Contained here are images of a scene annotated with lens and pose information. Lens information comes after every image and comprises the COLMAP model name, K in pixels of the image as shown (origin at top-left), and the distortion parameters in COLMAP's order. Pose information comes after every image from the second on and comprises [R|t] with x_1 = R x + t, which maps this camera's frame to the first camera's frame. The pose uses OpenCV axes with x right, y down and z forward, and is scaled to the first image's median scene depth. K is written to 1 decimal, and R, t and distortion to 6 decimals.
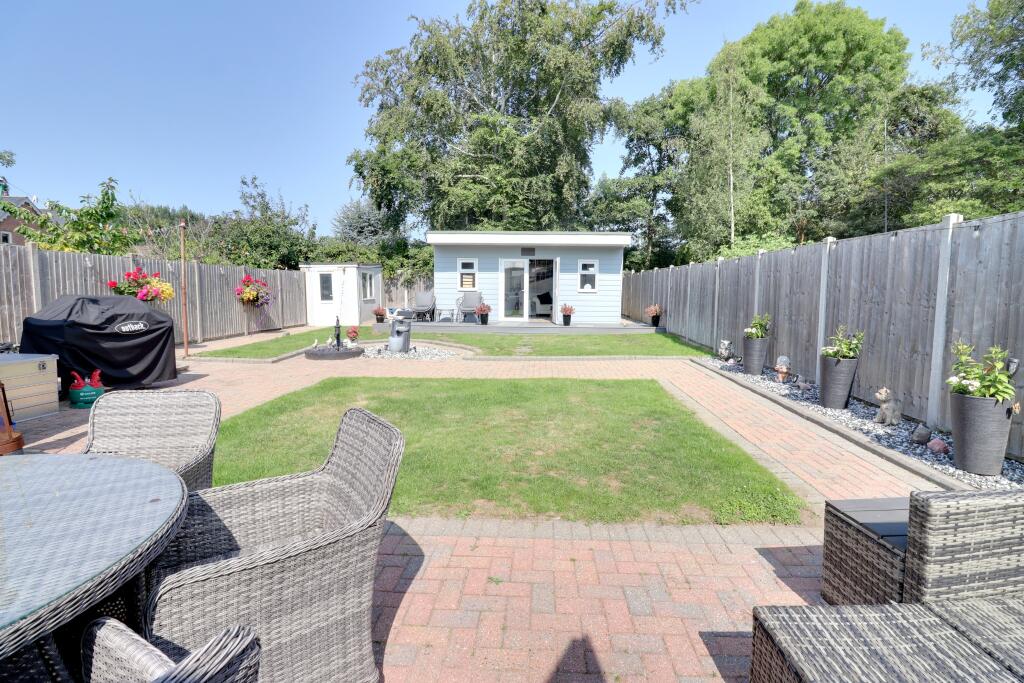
lens RADIAL K [[499.3, 0, 521.2], [0, 499.3, 339.4], [0, 0, 1]] dist [-0.017213, -0.002576]
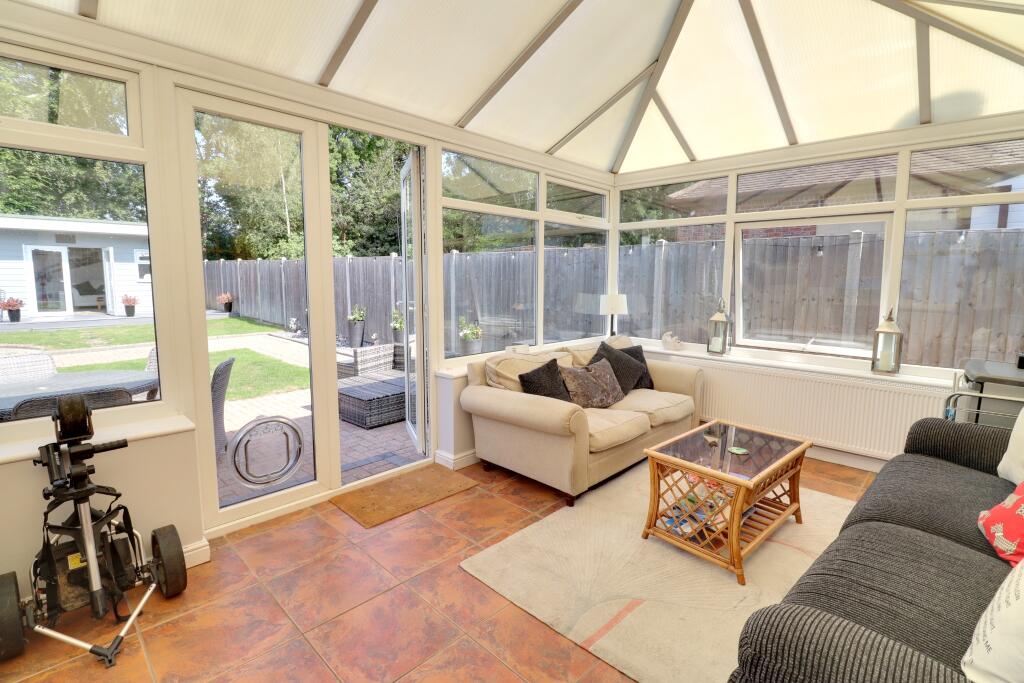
lens RADIAL K [[499.3, 0, 522.8], [0, 499.3, 340.3], [0, 0, 1]] dist [-0.017213, -0.002576]
pose [[0.672824, -0.097502, 0.733350, -0.104741], [0.070148, 0.995219, 0.067960, 0.007389], [-0.736470, 0.005718, 0.676446, -0.236032]]
